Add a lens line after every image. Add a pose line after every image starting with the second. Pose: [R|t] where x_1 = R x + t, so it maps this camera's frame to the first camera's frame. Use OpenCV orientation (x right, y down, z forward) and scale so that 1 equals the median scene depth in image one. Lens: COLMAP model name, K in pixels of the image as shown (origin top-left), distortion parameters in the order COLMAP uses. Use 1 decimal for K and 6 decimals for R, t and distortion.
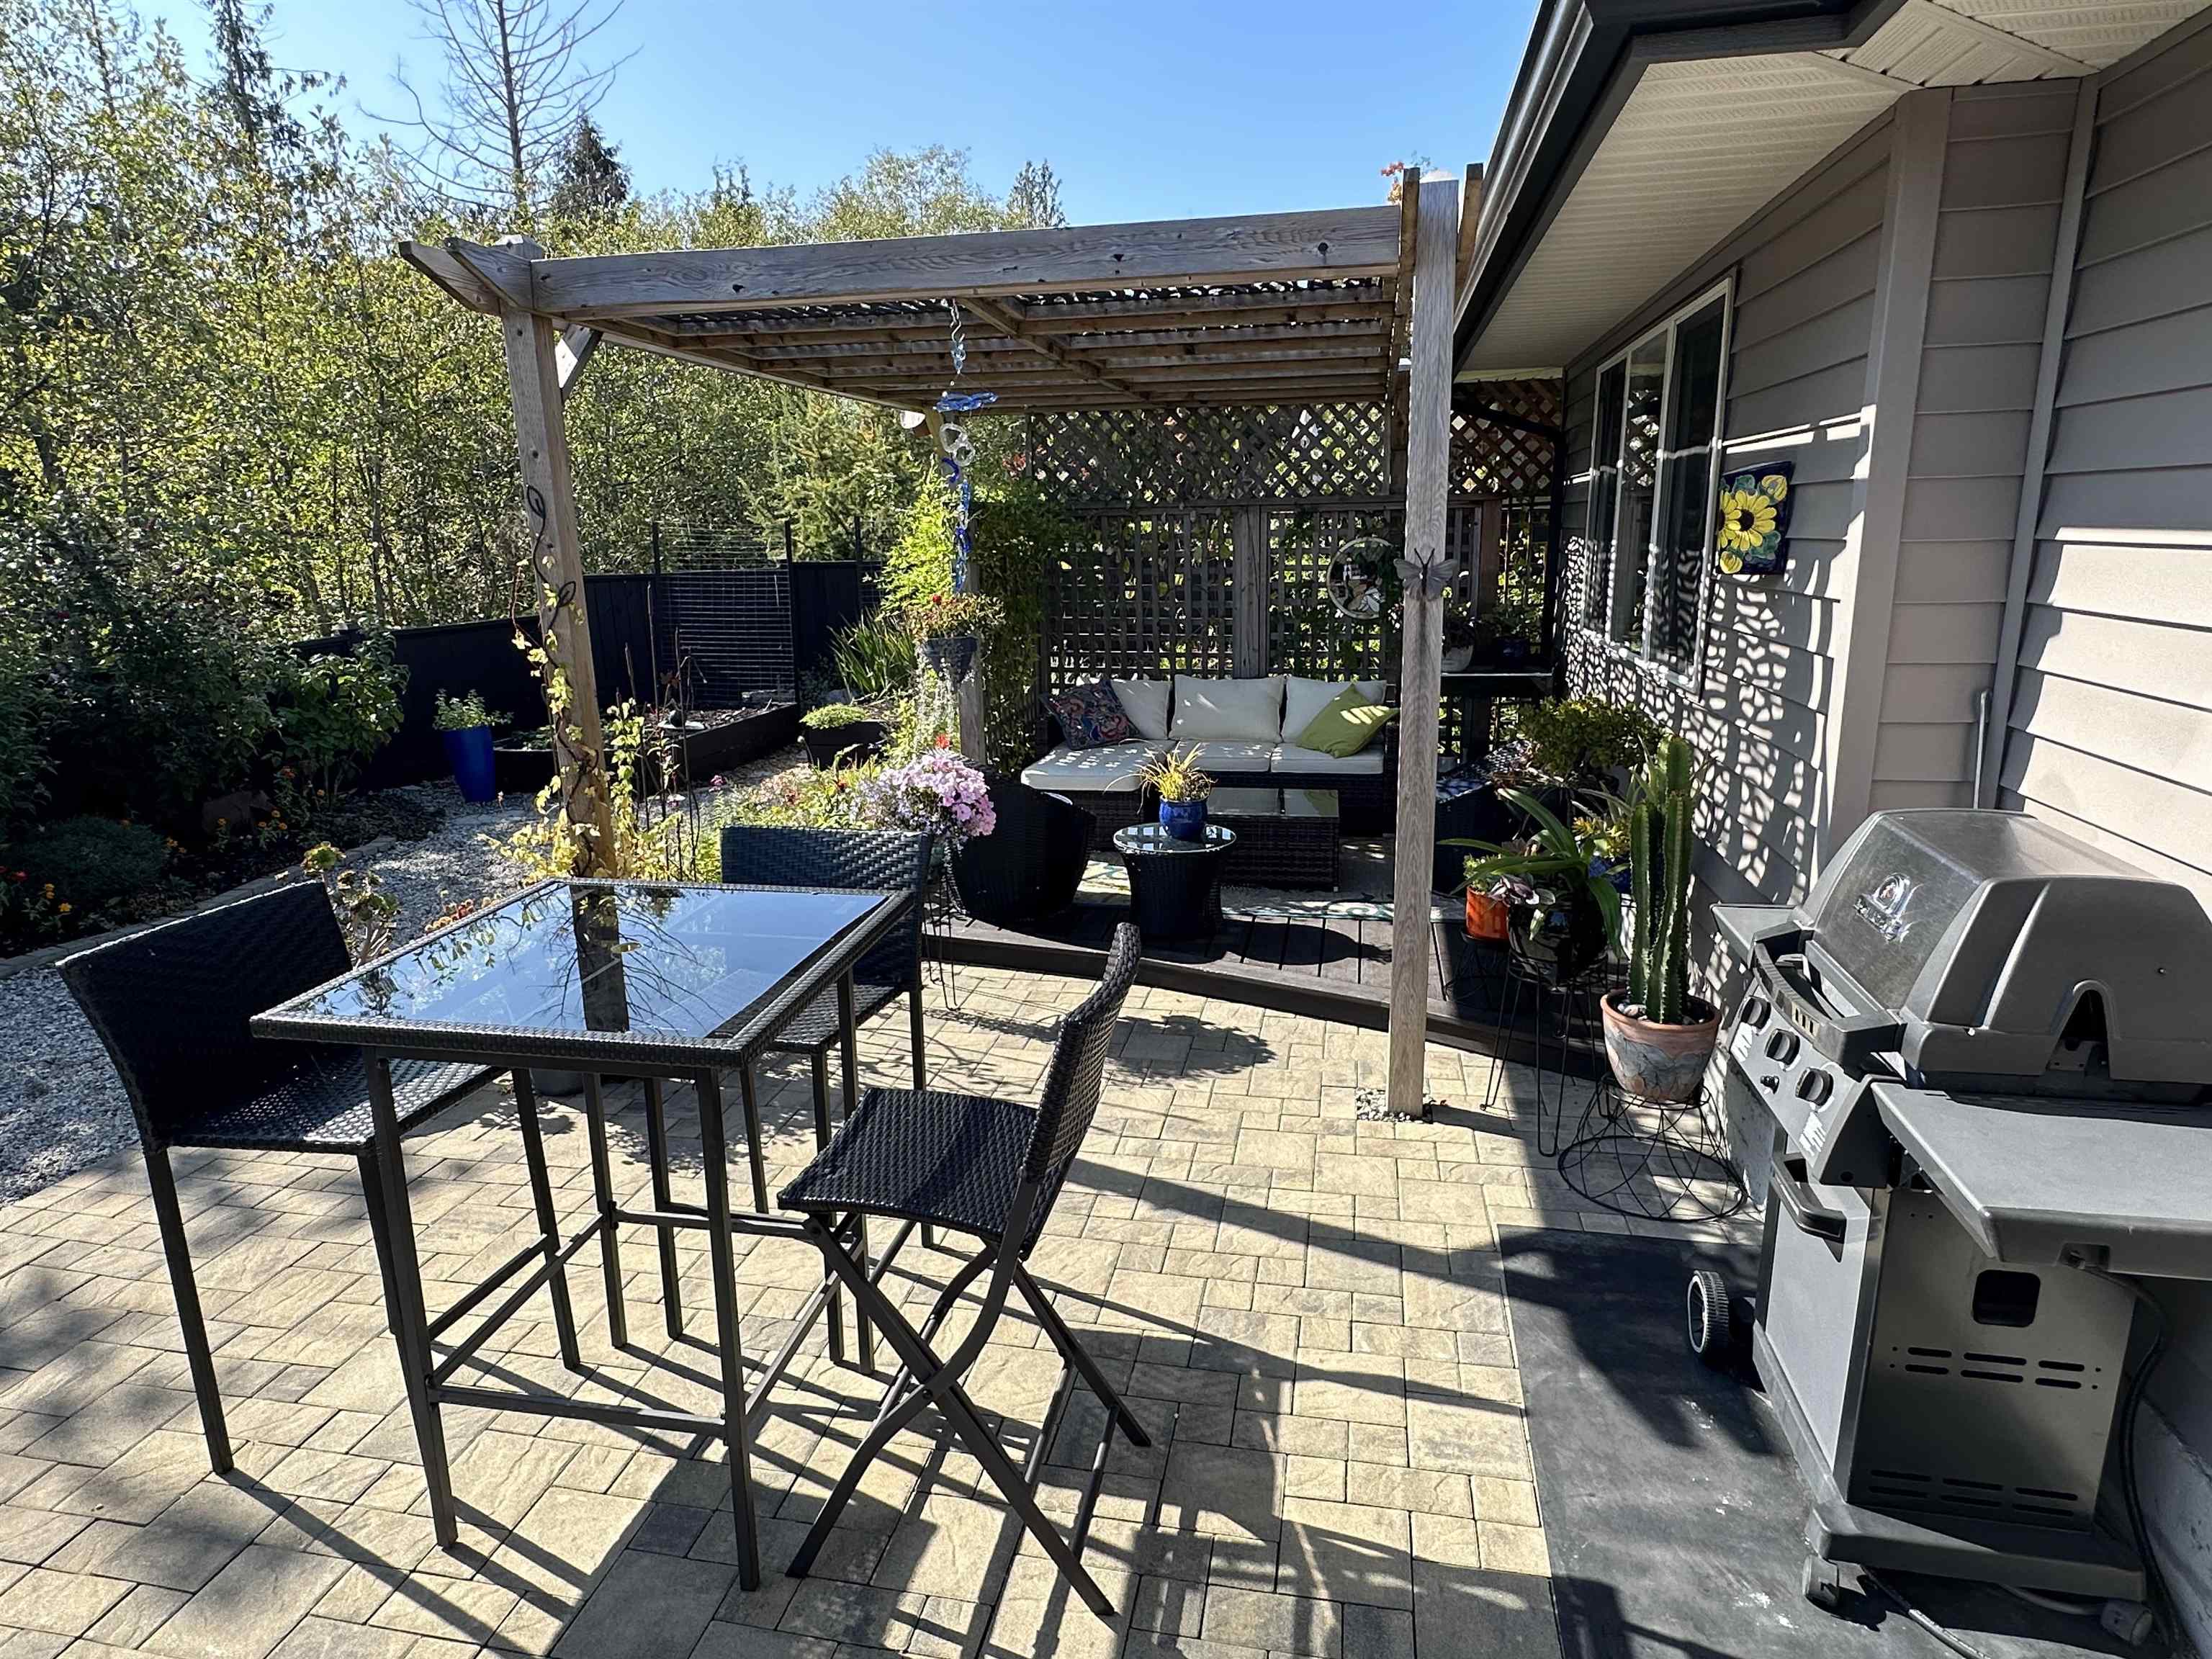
lens RADIAL K [[1269.7, 0, 1091.2], [0, 1269.7, 826.0], [0, 0, 1]] dist [0.003671, -0.000421]
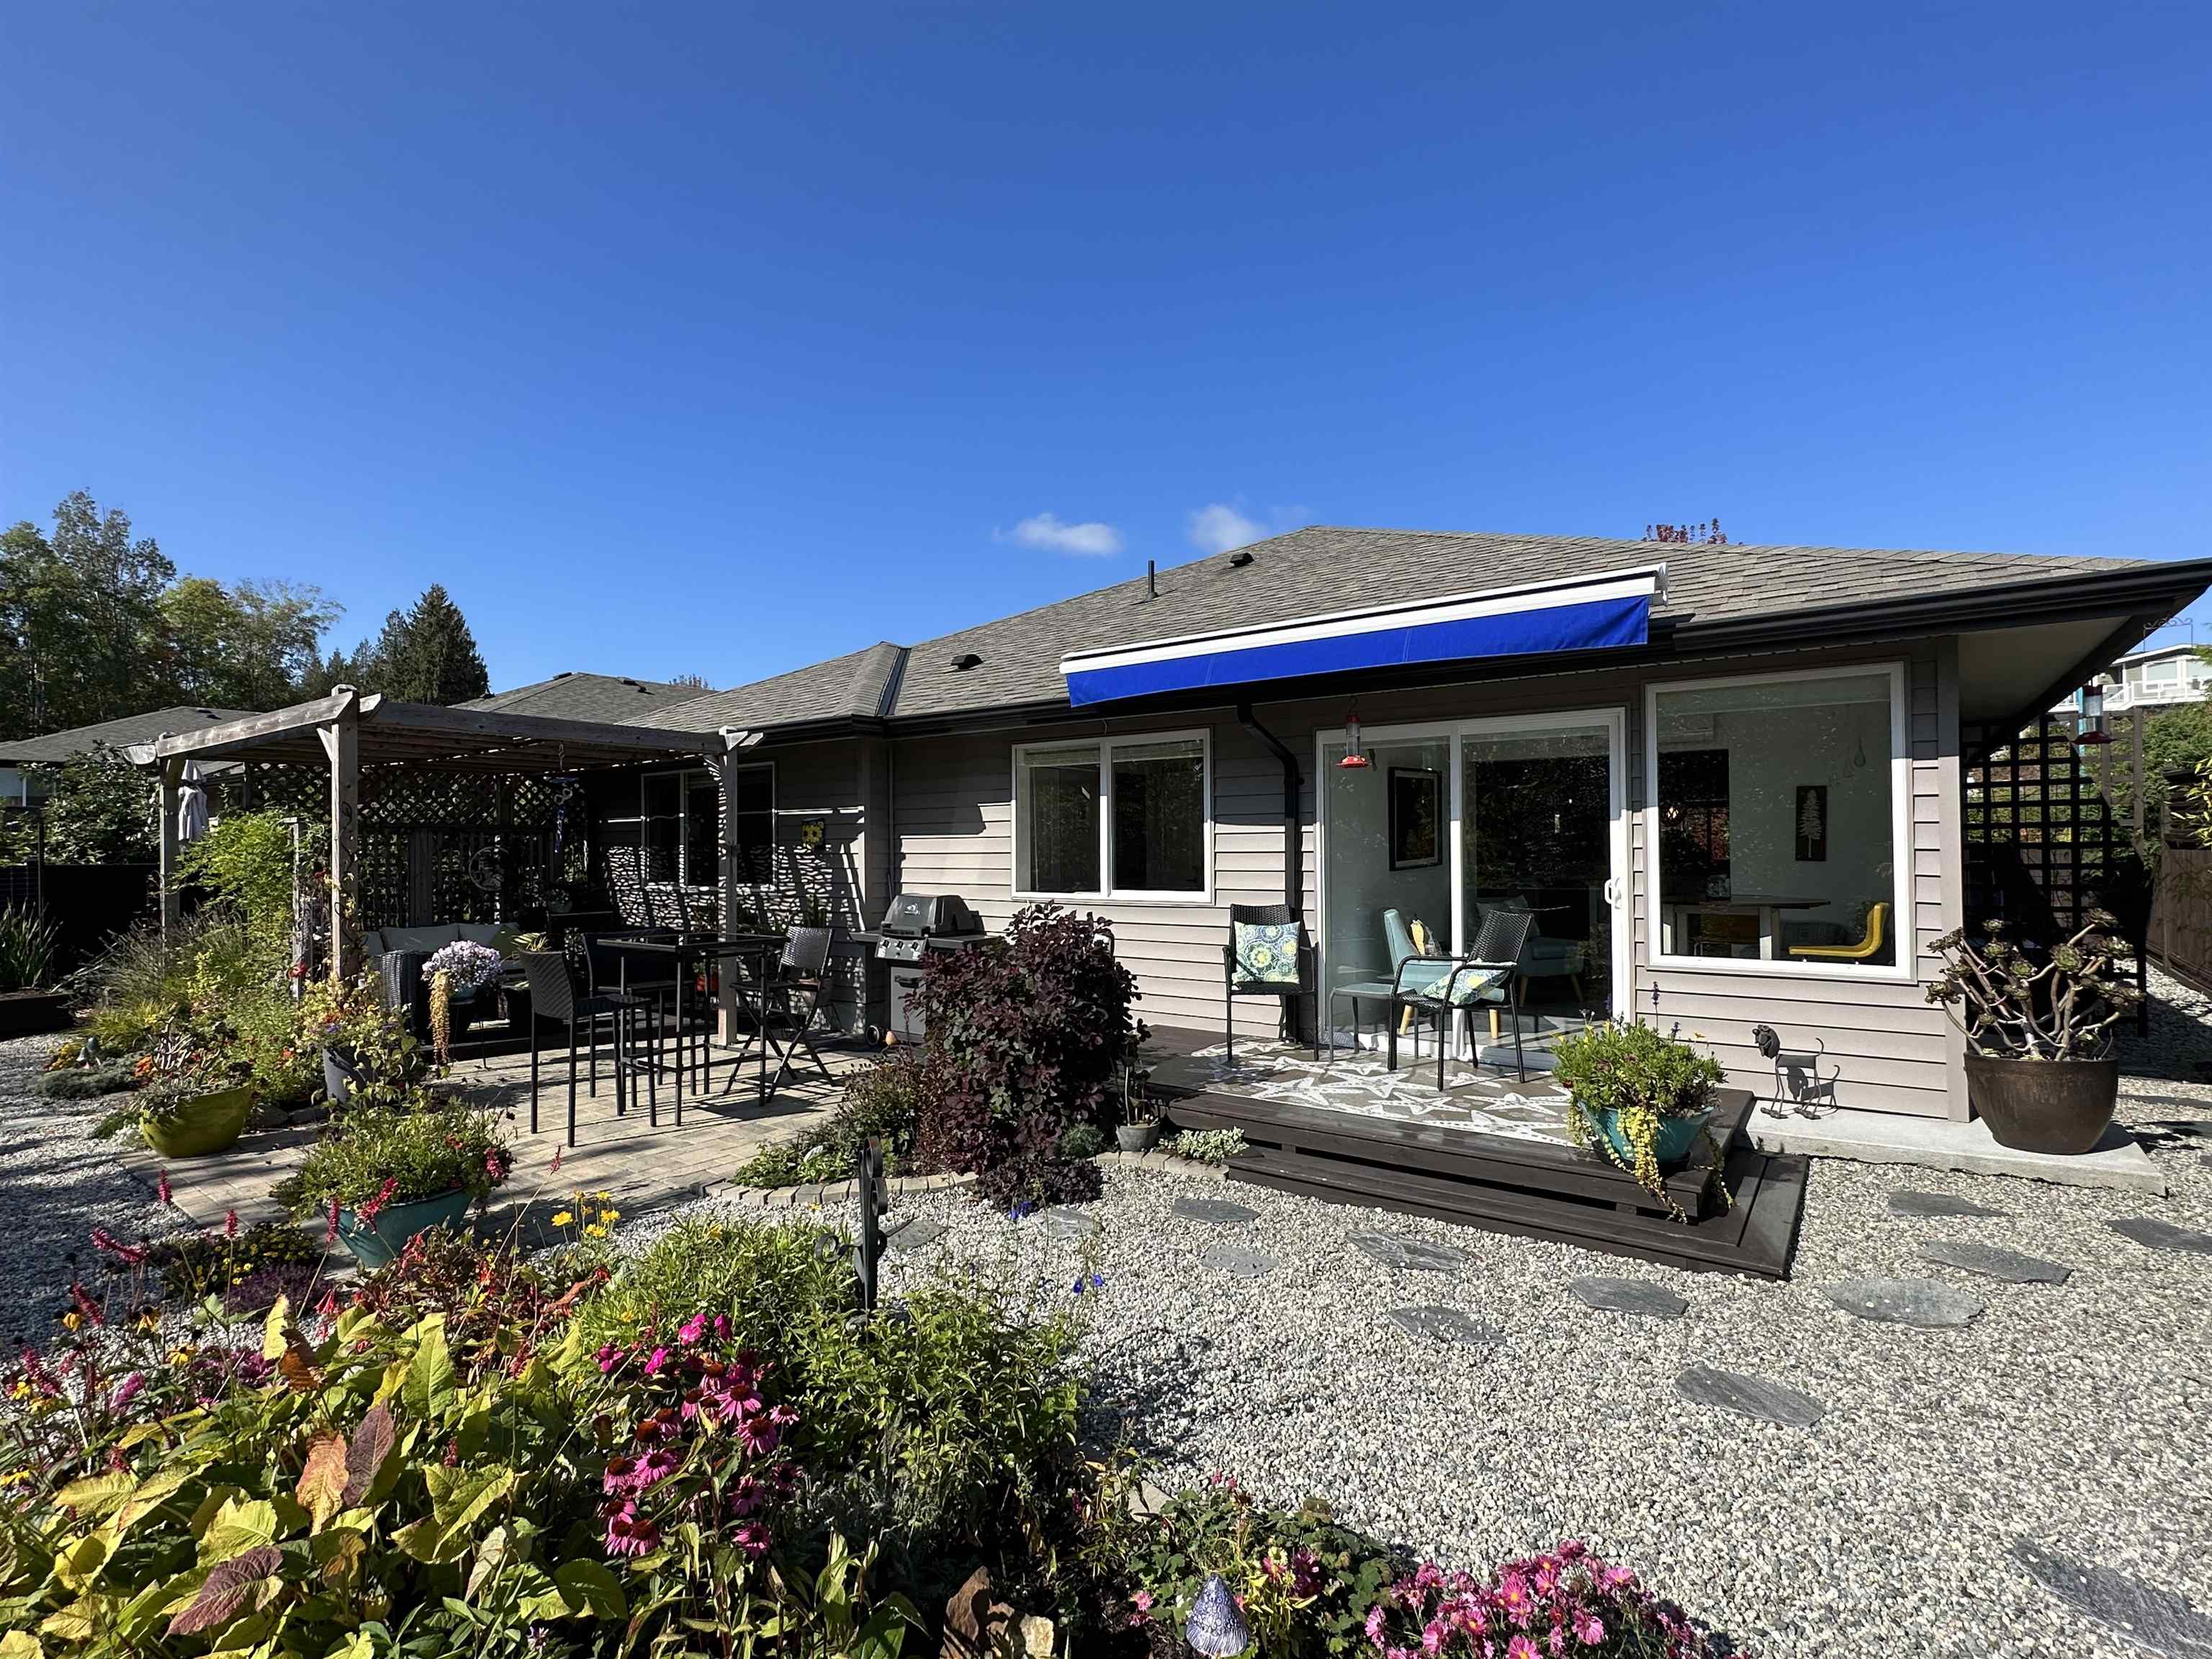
lens RADIAL K [[1041.4, 0, 1097.2], [0, 1041.4, 836.2], [0, 0, 1]] dist [-0.000763, 0.000101]
pose [[0.416418, 0.026869, 0.908776, -0.794590], [0.209639, 0.969790, -0.124733, 0.128354], [-0.884674, 0.242456, 0.398205, -0.369065]]
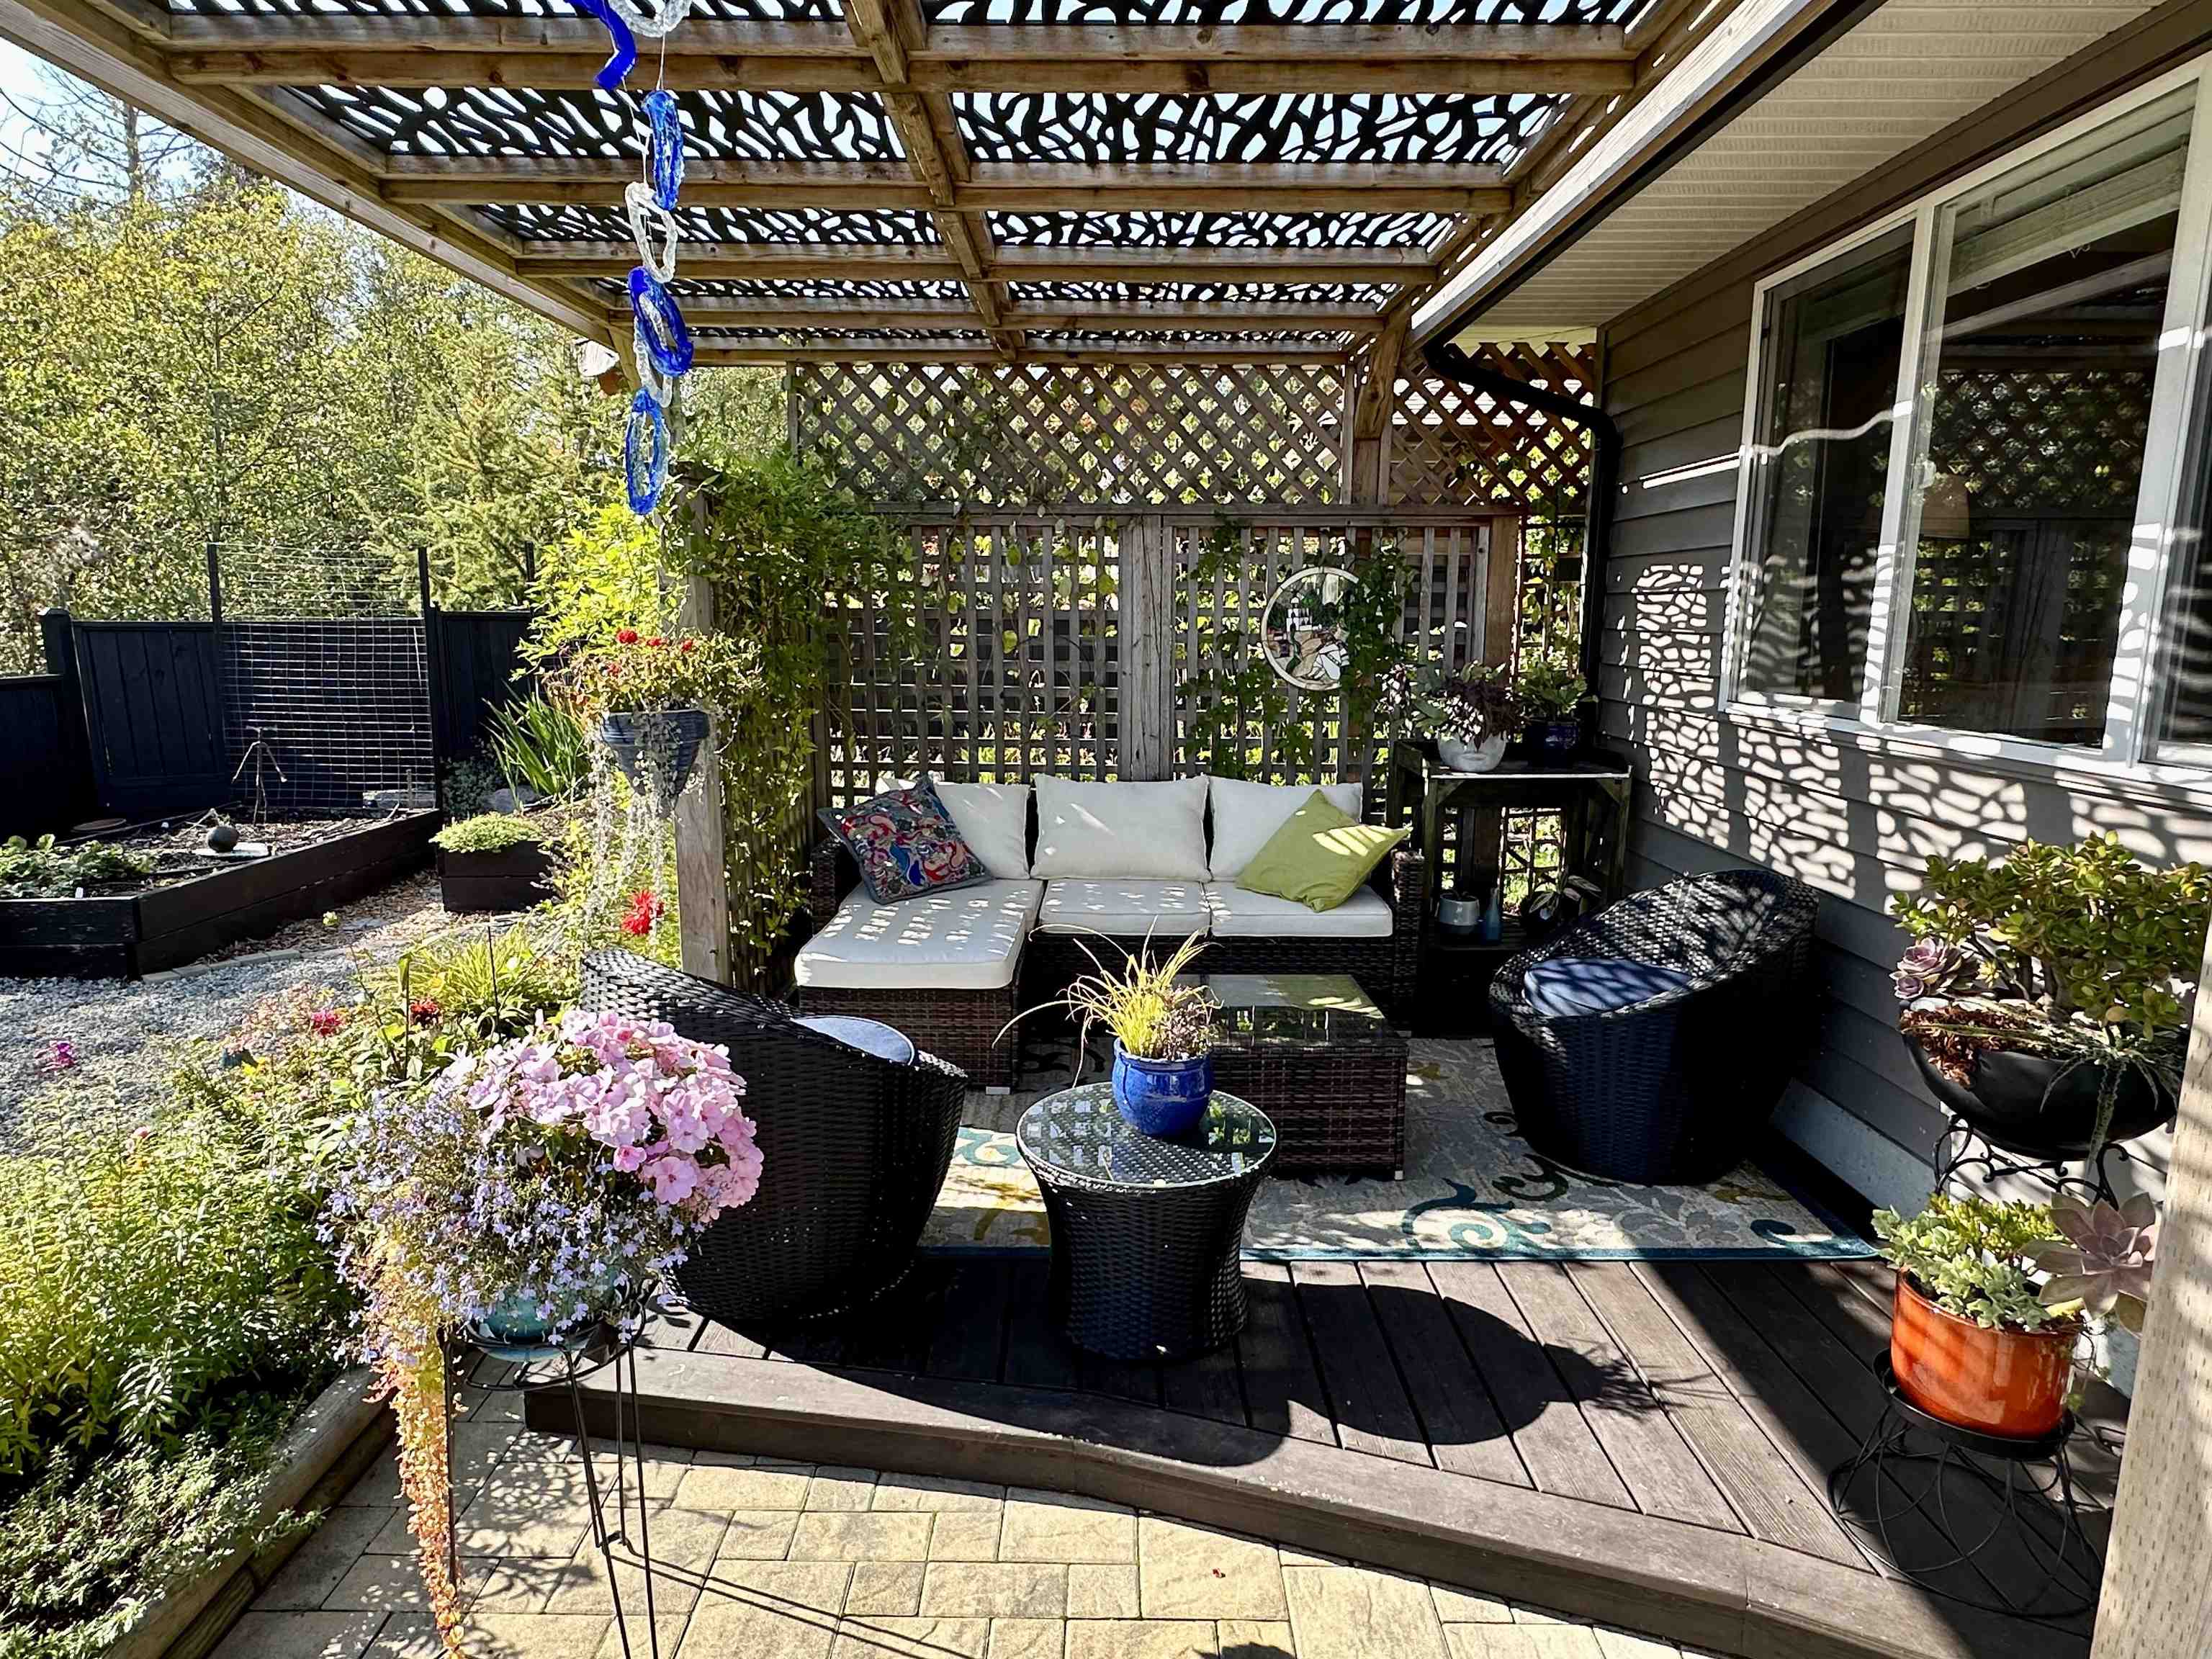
lens RADIAL K [[1269.7, 0, 1091.2], [0, 1269.7, 826.0], [0, 0, 1]] dist [0.003671, -0.000421]
pose [[0.979451, -0.011319, 0.201363, -0.035841], [0.024497, 0.997708, -0.063070, -0.055525], [-0.200188, 0.066707, 0.977484, 0.395537]]
